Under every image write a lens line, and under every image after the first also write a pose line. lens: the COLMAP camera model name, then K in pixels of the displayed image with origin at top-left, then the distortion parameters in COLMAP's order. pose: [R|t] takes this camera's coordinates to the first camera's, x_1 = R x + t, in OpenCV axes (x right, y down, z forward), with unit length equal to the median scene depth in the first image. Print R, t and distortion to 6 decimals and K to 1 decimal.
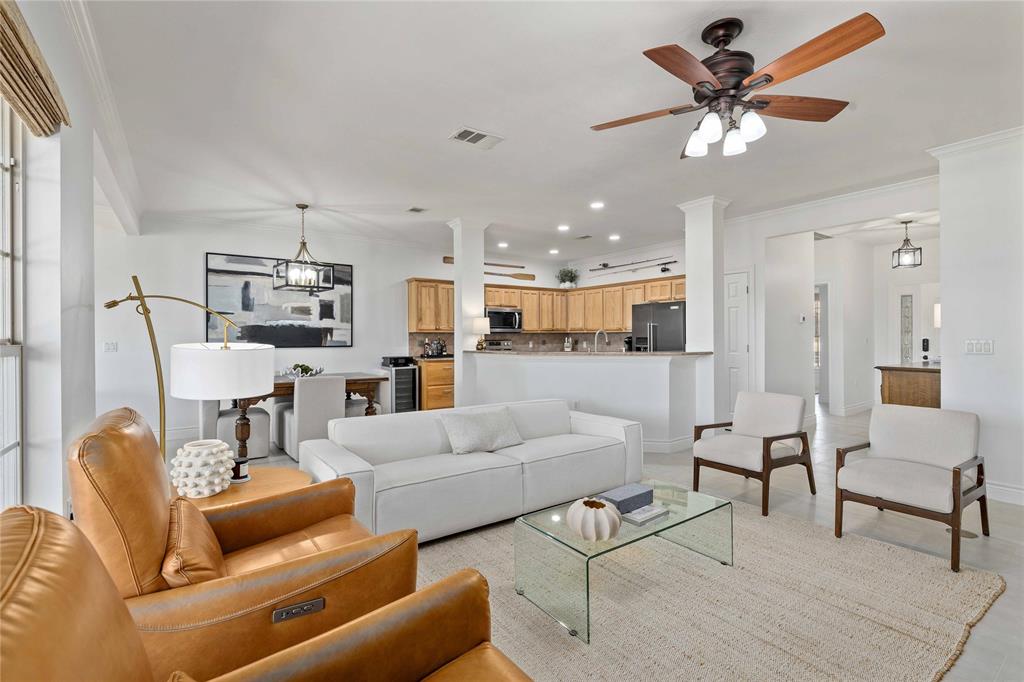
lens RADIAL K [[465.9, 0, 514.8], [0, 465.9, 332.8], [0, 0, 1]] dist [0.001216, 0.000613]
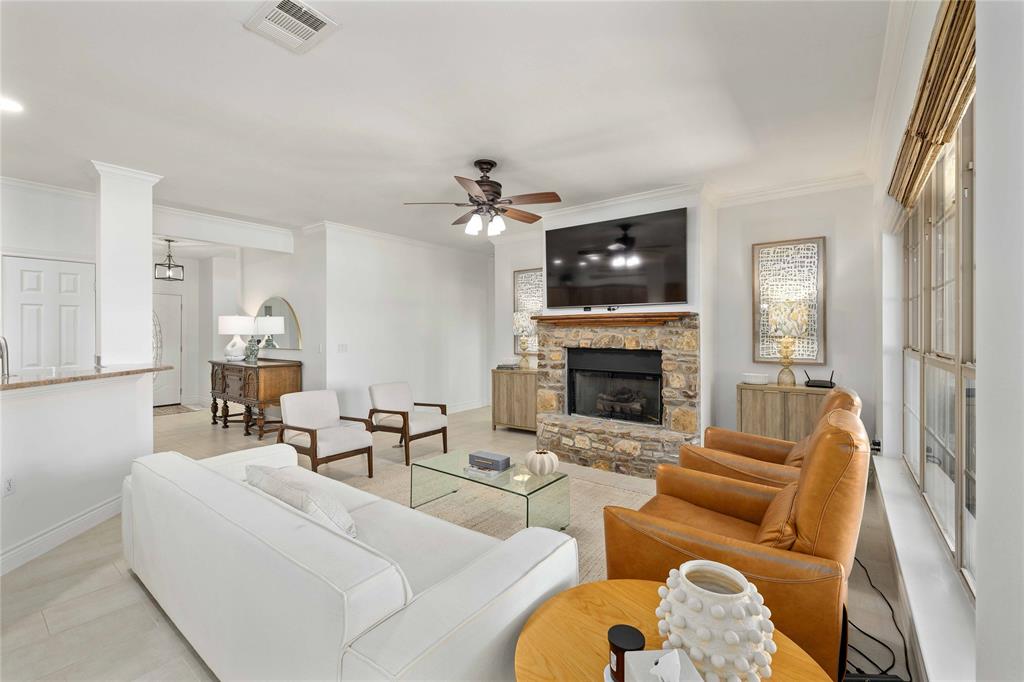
lens RADIAL K [[432.9, 0, 507.1], [0, 432.9, 332.7], [0, 0, 1]] dist [0.001465, 0.000016]
pose [[-0.290861, 0.004992, 0.956752, -0.372333], [-0.005605, 0.999960, -0.006922, -0.008754], [-0.956749, -0.007376, -0.290821, 0.474414]]
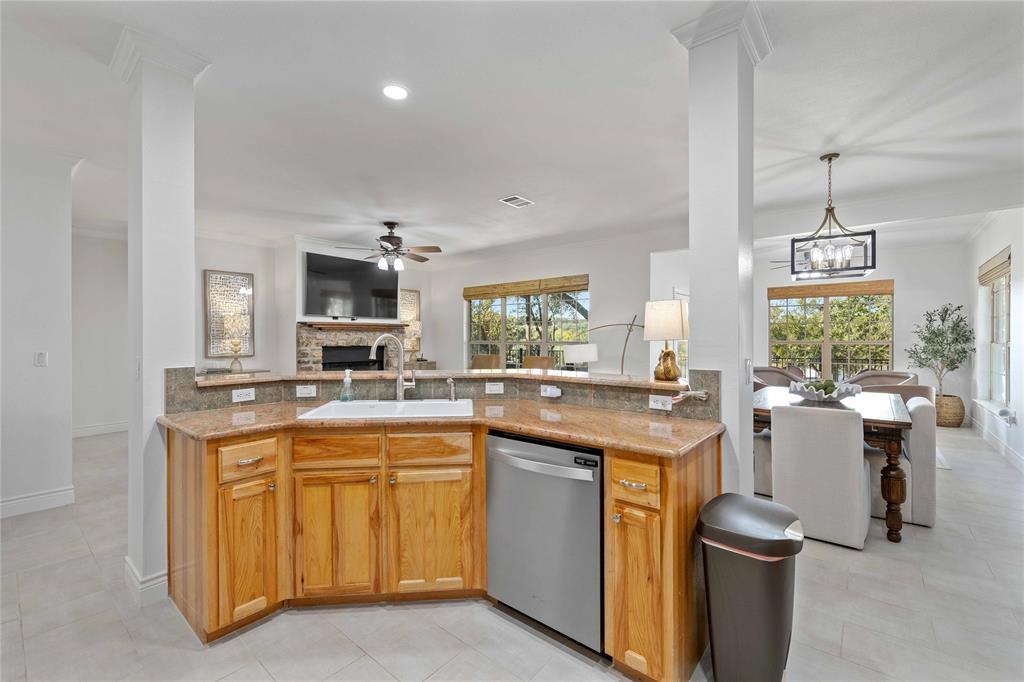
lens RADIAL K [[432.9, 0, 510.9], [0, 432.9, 340.4], [0, 0, 1]] dist [0.001465, 0.000016]
pose [[-0.967459, 0.008586, -0.252880, 0.140487], [0.008748, 0.999962, 0.000485, 0.000210], [0.252875, -0.001743, -0.967497, 1.199283]]
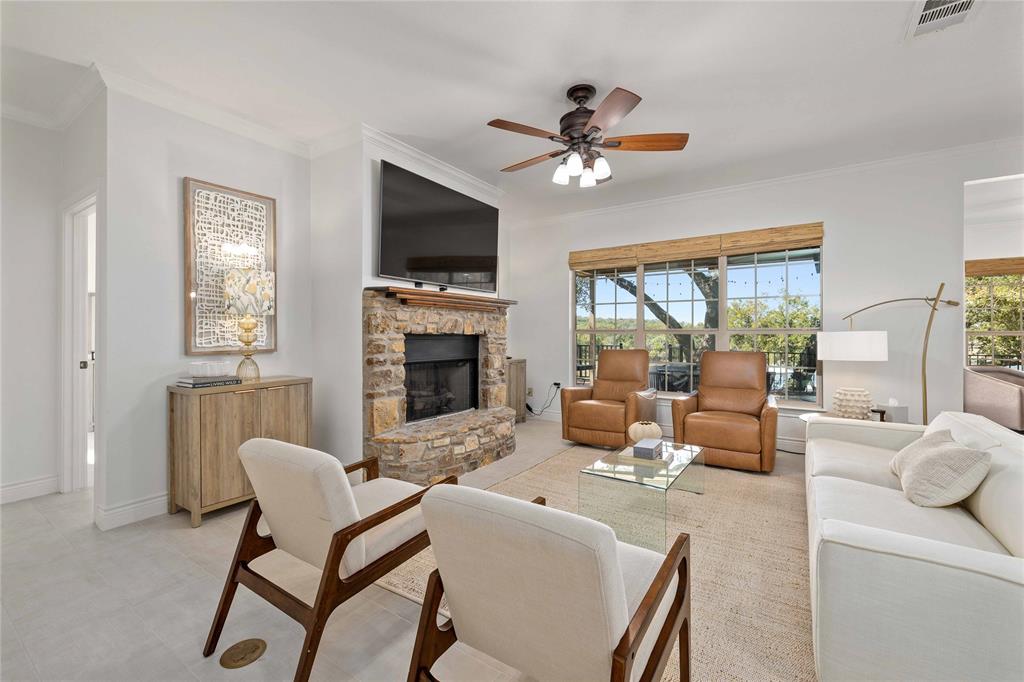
lens RADIAL K [[432.9, 0, 511.5], [0, 432.9, 330.0], [0, 0, 1]] dist [0.001465, 0.000016]
pose [[-0.934166, 0.000213, -0.356839, 0.367869], [0.006721, 0.999833, -0.016998, 0.015633], [0.356776, -0.018277, -0.934011, 0.713372]]
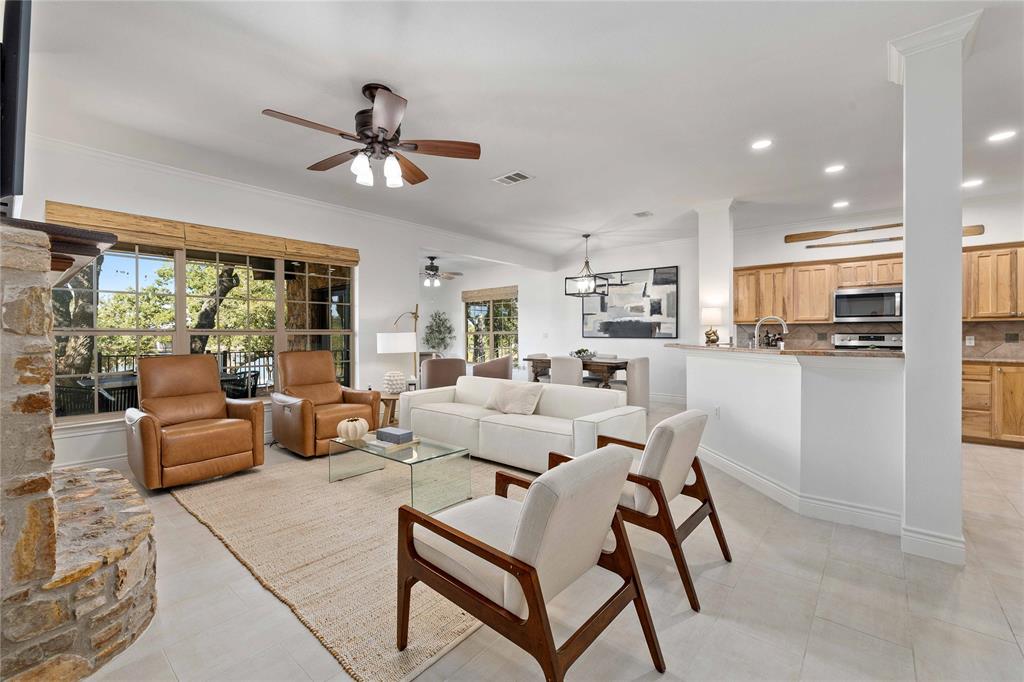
lens RADIAL K [[432.9, 0, 508.2], [0, 432.9, 335.6], [0, 0, 1]] dist [0.001465, 0.000016]
pose [[0.238092, 0.007503, -0.971214, 0.593387], [0.008674, 0.999914, 0.009851, 0.009620], [0.971204, -0.010769, 0.238006, 0.367744]]
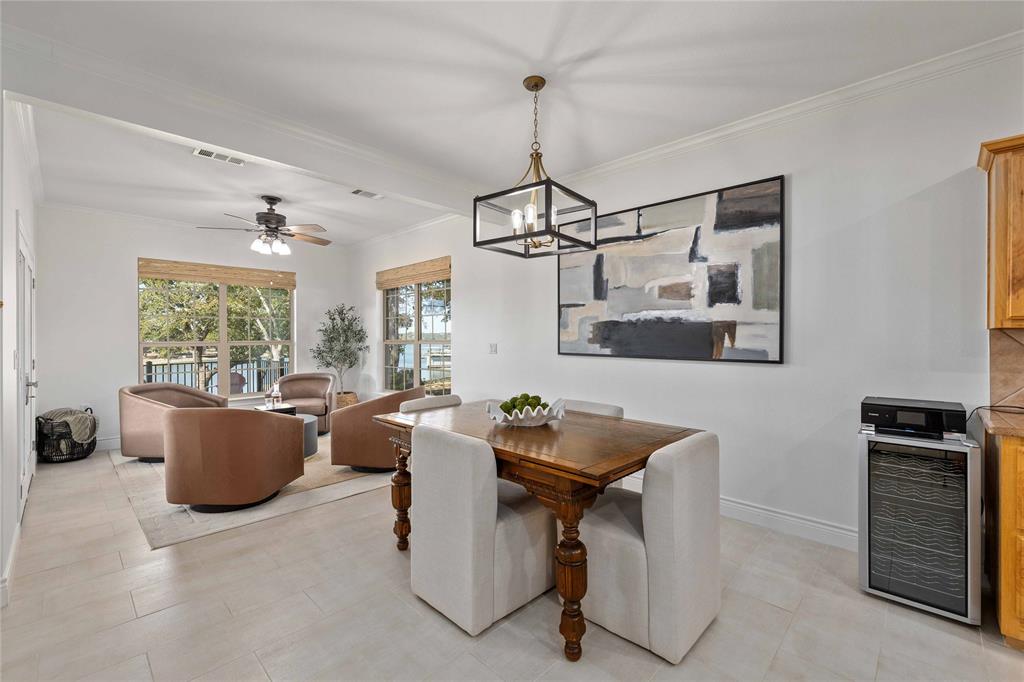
lens RADIAL K [[432.9, 0, 510.8], [0, 432.9, 337.8], [0, 0, 1]] dist [0.001465, 0.000016]
pose [[0.179226, 0.007602, -0.983779, 0.002825], [0.007670, 0.999929, 0.009124, 0.000154], [0.983778, -0.009181, 0.179155, 0.705420]]
